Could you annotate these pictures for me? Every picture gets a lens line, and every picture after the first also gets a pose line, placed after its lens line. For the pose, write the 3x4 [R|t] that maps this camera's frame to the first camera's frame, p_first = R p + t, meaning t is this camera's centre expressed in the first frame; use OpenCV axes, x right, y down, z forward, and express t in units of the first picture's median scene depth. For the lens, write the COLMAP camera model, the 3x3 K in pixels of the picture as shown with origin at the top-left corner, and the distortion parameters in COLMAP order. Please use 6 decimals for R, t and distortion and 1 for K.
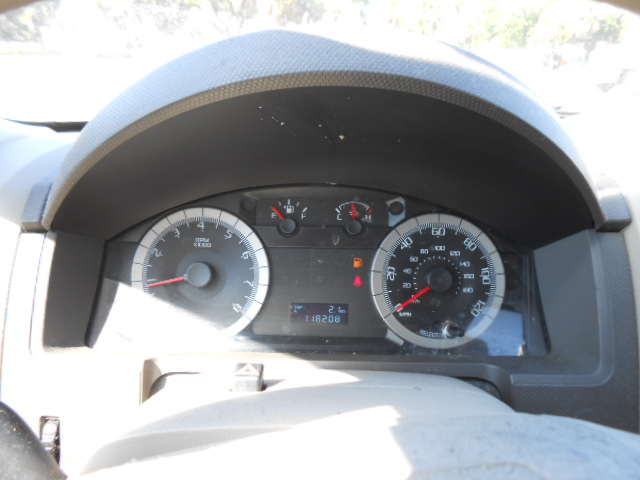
lens RADIAL K [[477.6, 0, 320.0], [0, 477.6, 240.0], [0, 0, 1]] dist [-0.026982, 0.012355]
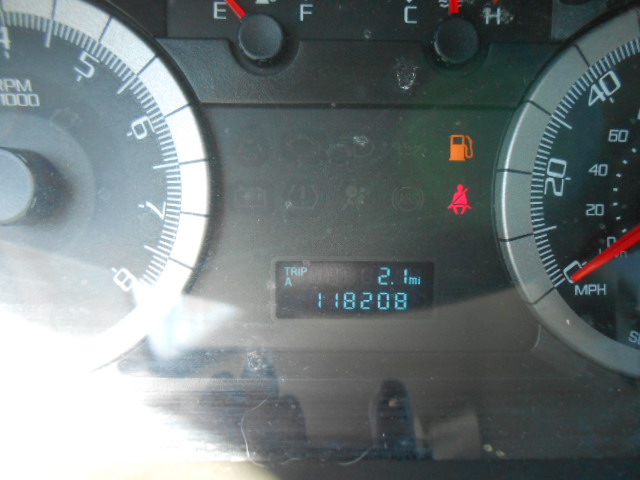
lens RADIAL K [[477.6, 0, 320.0], [0, 477.6, 240.0], [0, 0, 1]] dist [-0.026982, 0.012355]
pose [[0.999940, -0.010953, -0.000496, -0.026447], [0.010851, 0.982089, 0.188103, 0.047987], [-0.001573, -0.188097, 0.982149, 0.646598]]
